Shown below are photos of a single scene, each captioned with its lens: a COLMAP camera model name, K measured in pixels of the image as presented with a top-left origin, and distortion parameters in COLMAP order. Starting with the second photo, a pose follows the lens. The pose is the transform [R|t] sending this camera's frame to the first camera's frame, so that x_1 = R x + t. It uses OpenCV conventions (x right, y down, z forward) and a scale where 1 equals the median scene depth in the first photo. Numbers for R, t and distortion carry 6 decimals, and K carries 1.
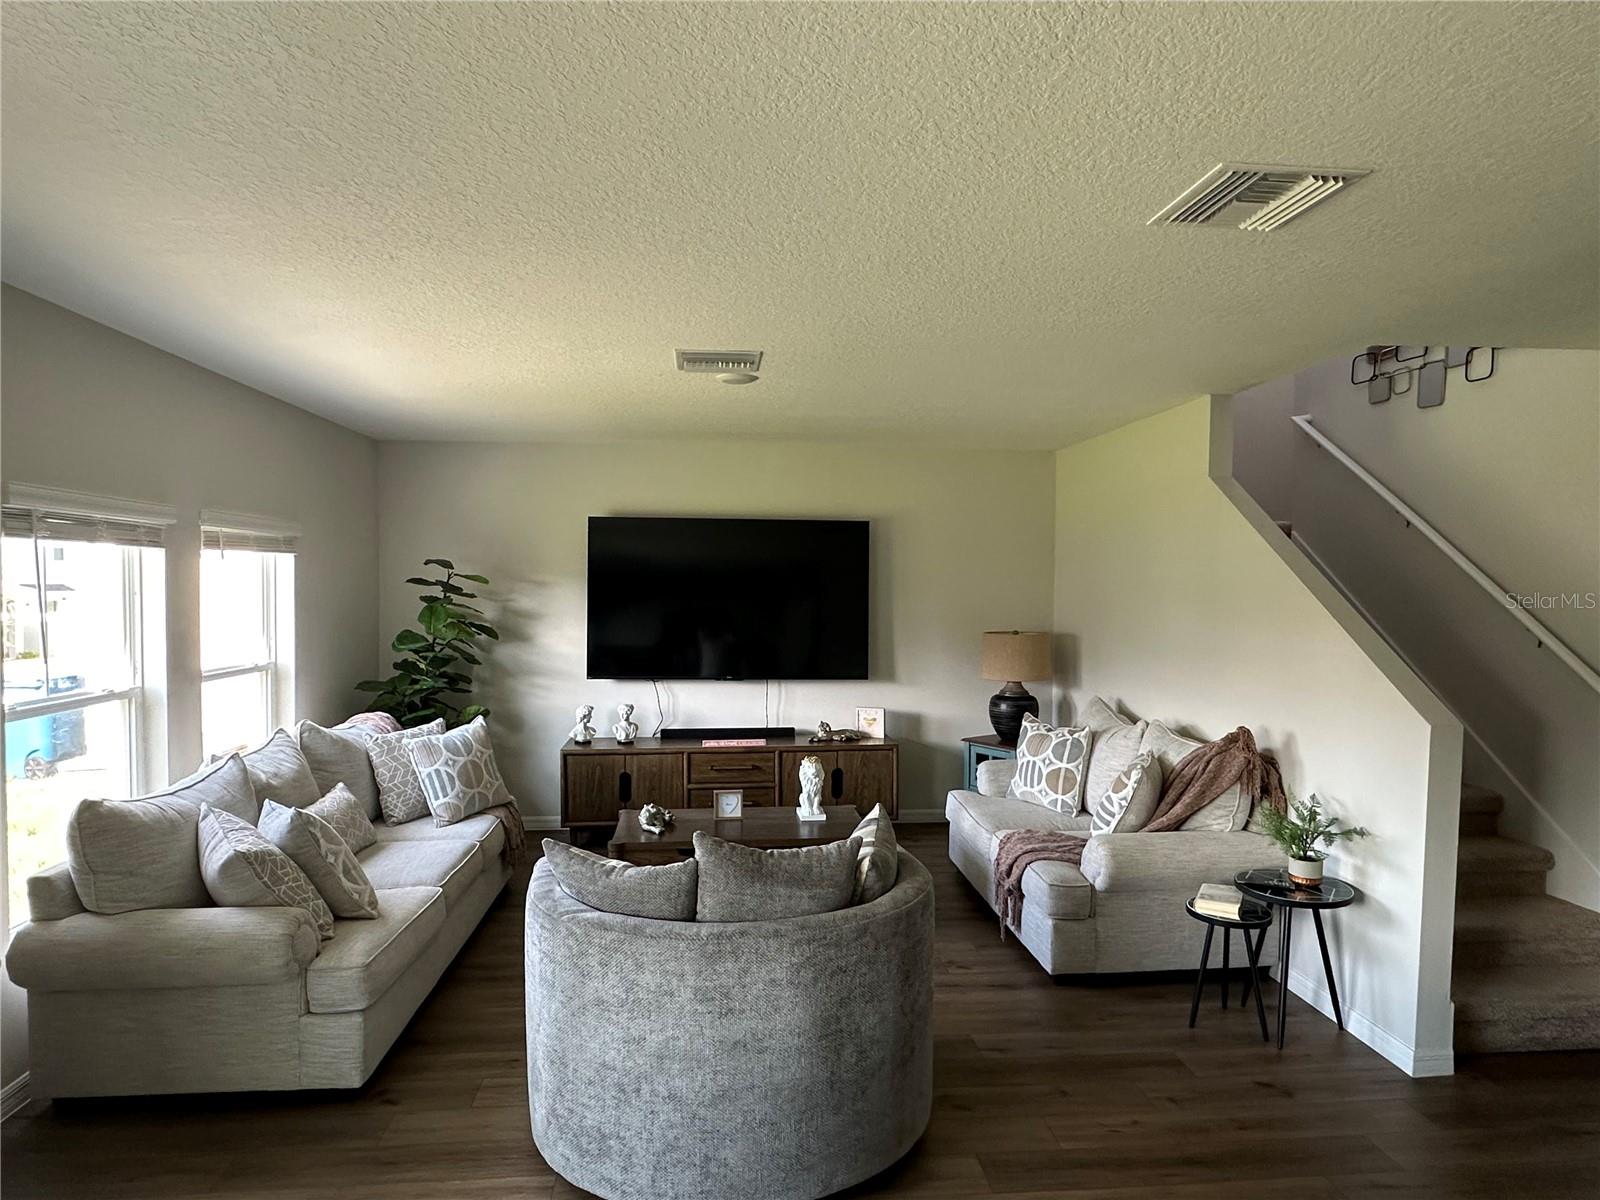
lens RADIAL K [[940.7, 0, 798.1], [0, 940.7, 599.1], [0, 0, 1]] dist [-0.002113, 0.011308]
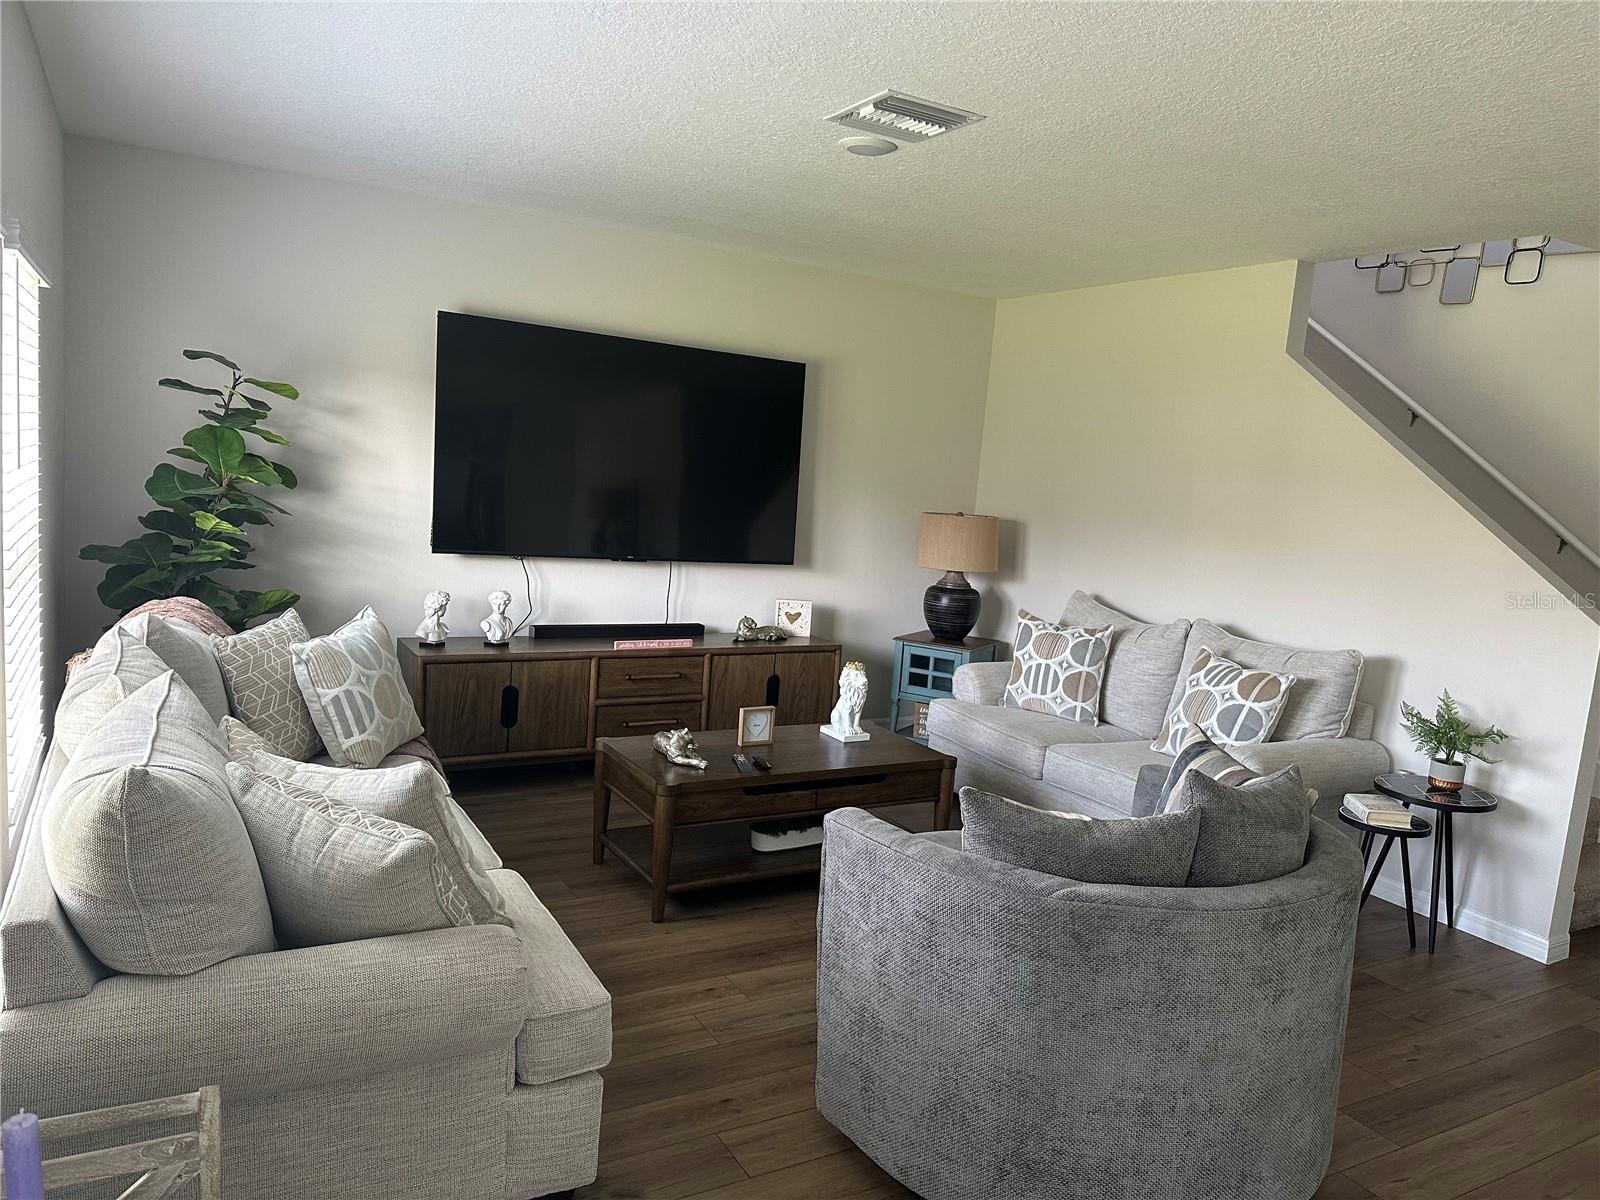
lens RADIAL K [[1127.5, 0, 800.1], [0, 1127.5, 591.6], [0, 0, 1]] dist [0.054023, -0.026877]
pose [[0.901002, 0.015380, 0.433542, -0.413840], [-0.064261, 0.993078, 0.098321, 0.017426], [-0.429029, -0.116447, 0.895754, 0.171213]]
